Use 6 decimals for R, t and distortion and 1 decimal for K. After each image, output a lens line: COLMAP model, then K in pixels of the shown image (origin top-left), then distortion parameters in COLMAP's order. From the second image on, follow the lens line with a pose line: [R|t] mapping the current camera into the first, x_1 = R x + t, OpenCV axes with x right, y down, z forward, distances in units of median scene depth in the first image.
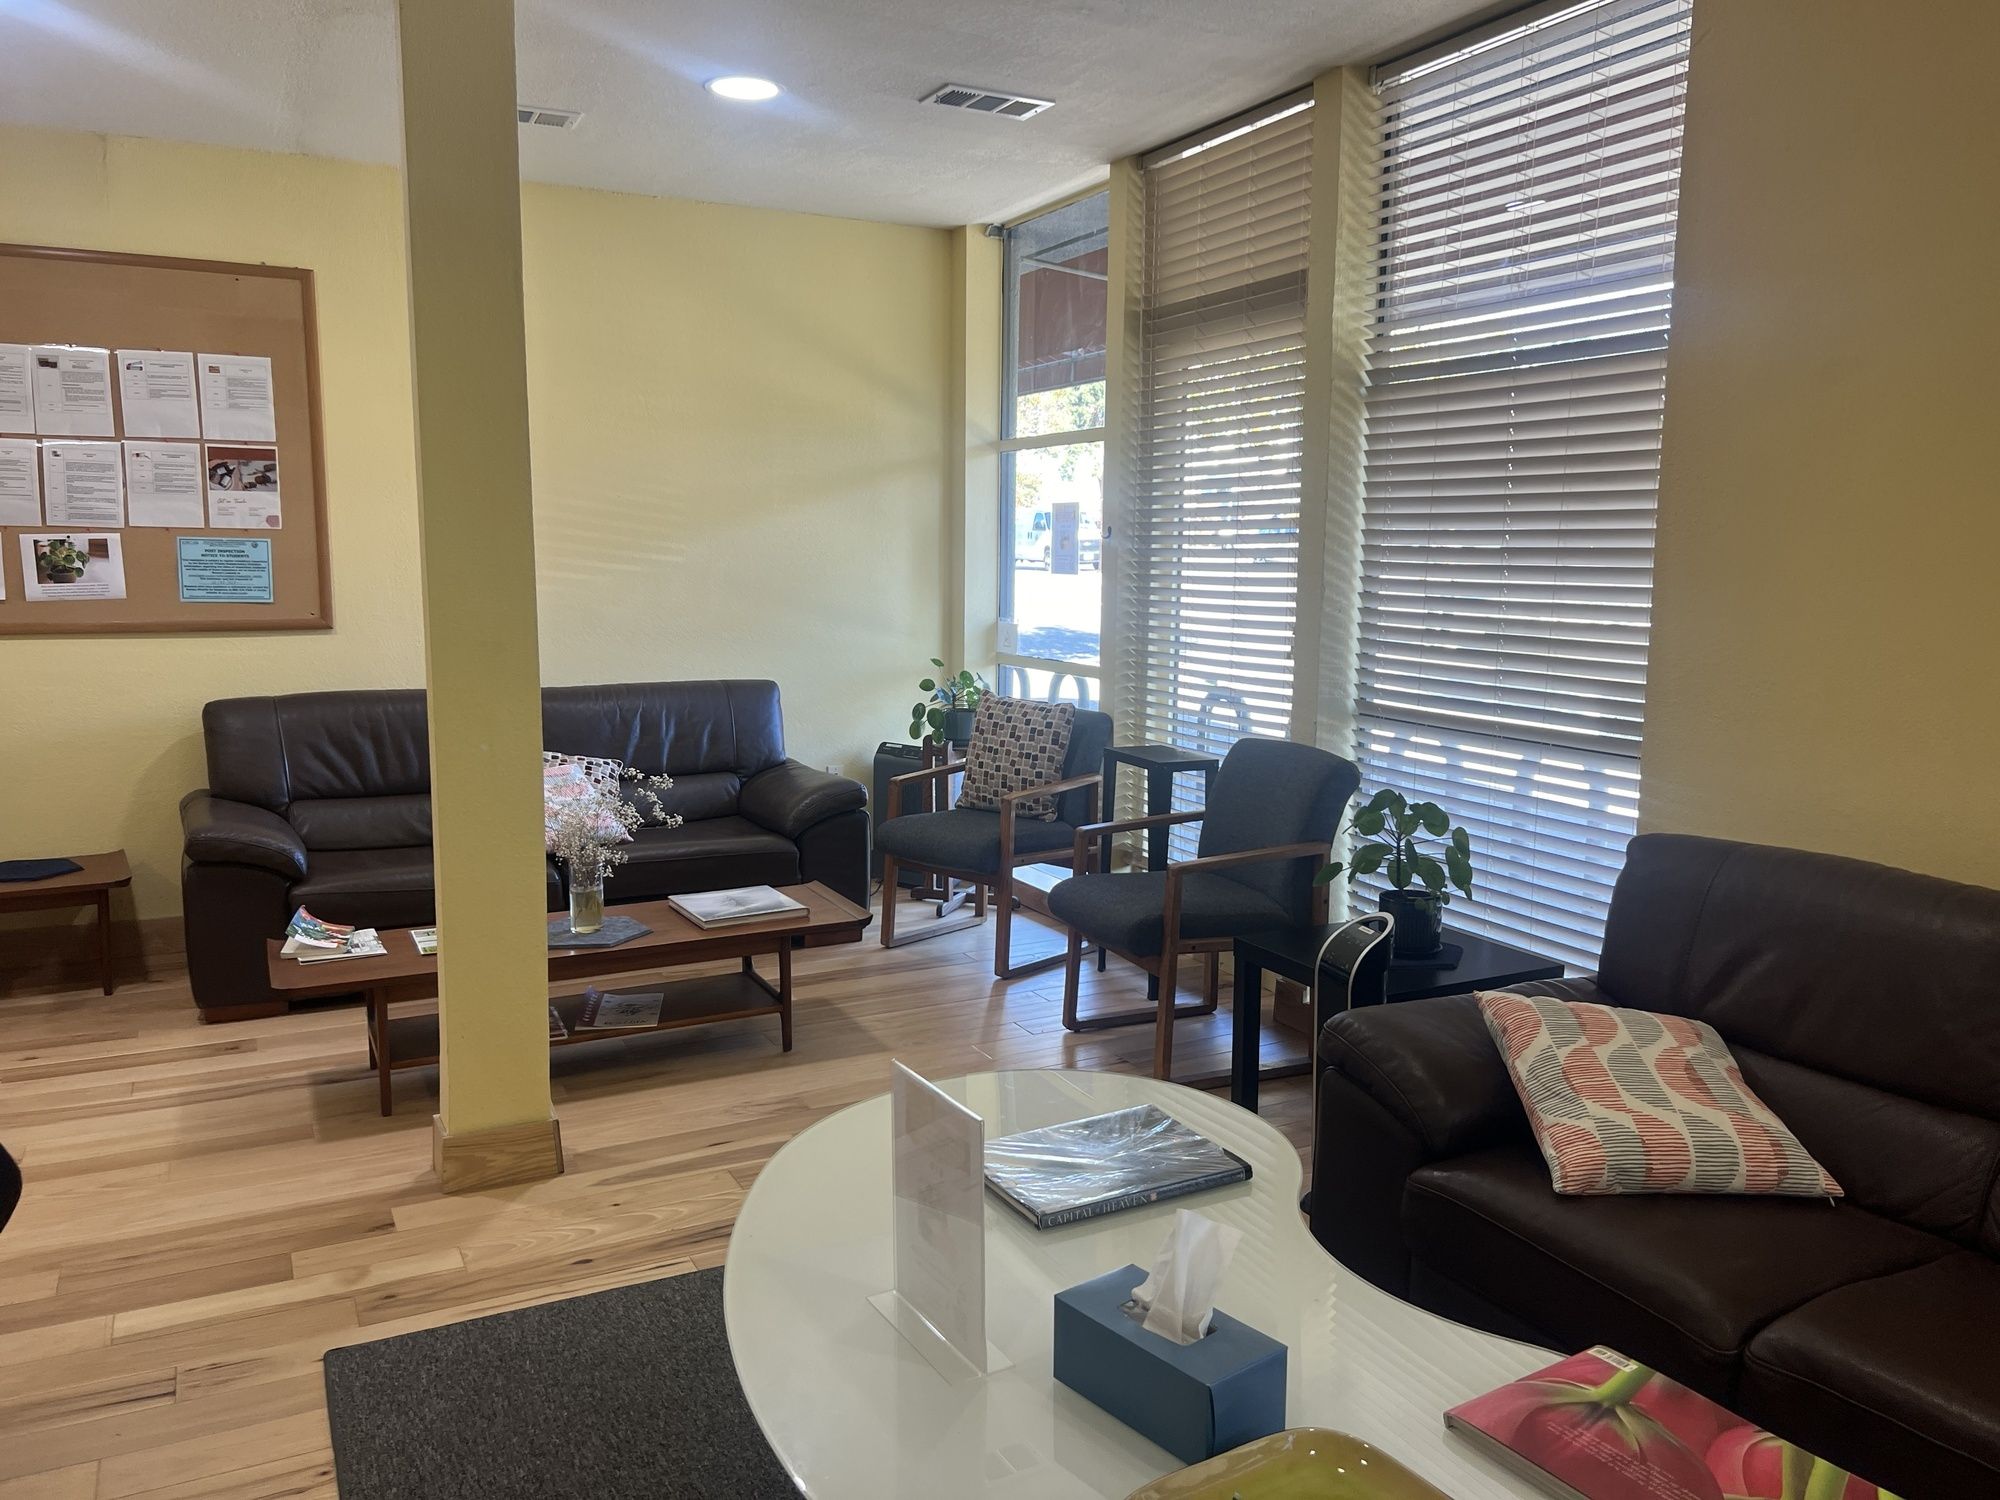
lens RADIAL K [[1494.1, 0, 1005.9], [0, 1494.1, 745.1], [0, 0, 1]] dist [0.053270, -0.065694]
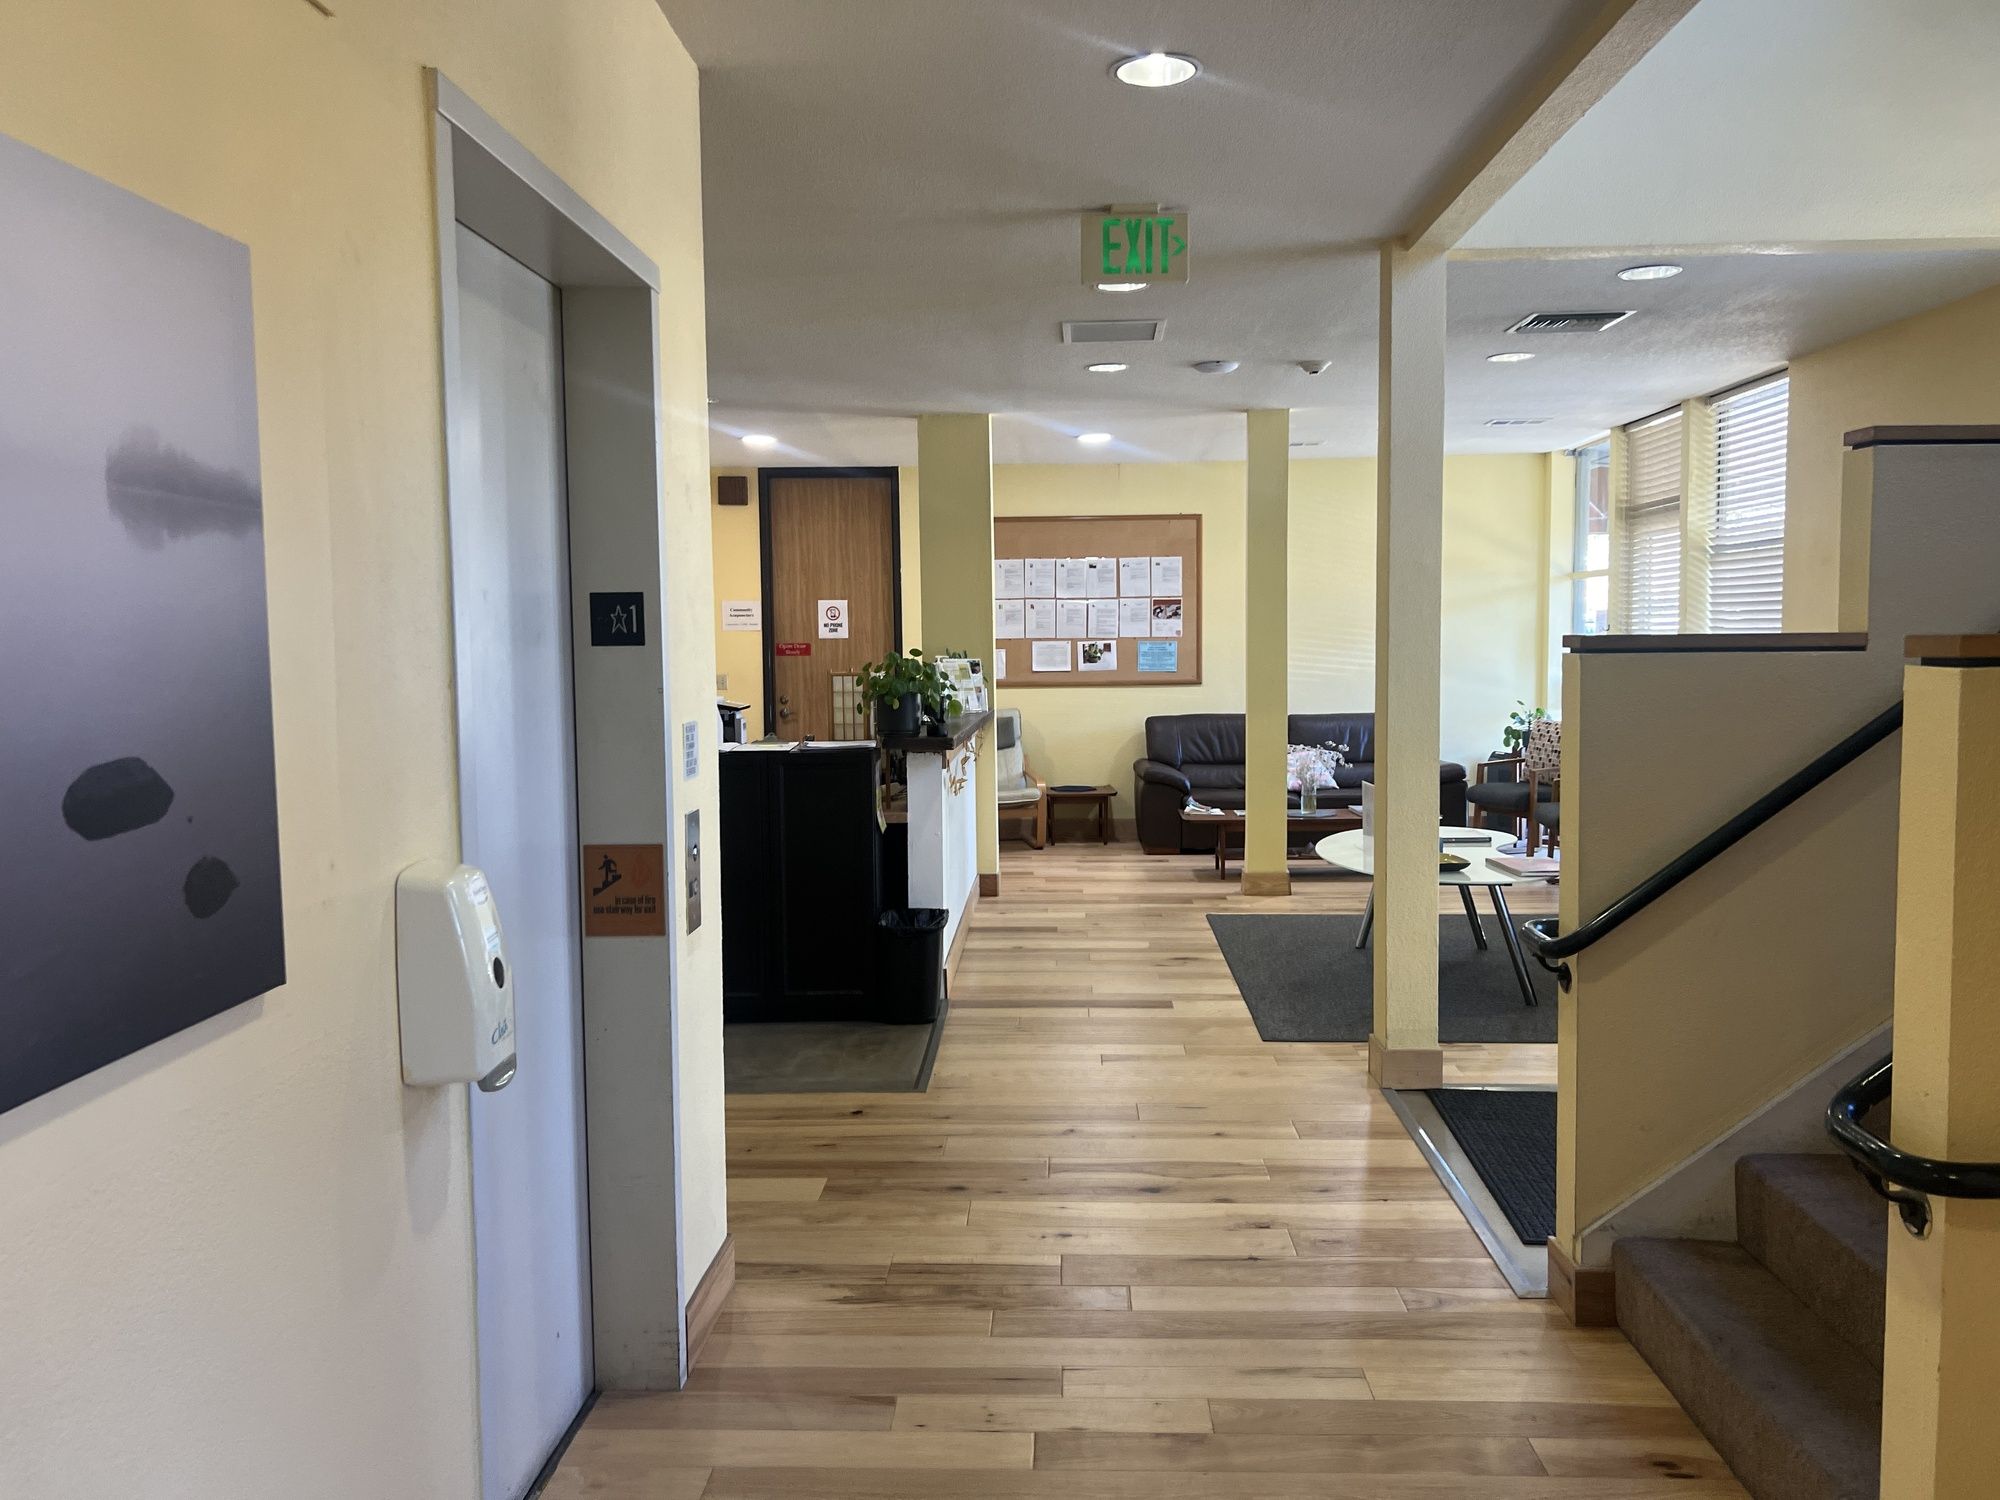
lens RADIAL K [[1494.1, 0, 1002.7], [0, 1494.1, 750.7], [0, 0, 1]] dist [0.053270, -0.065694]
pose [[0.866609, 0.018798, -0.498633, 0.354011], [-0.046197, 0.998021, -0.042664, 0.118773], [0.496845, 0.060008, 0.865762, -0.943554]]
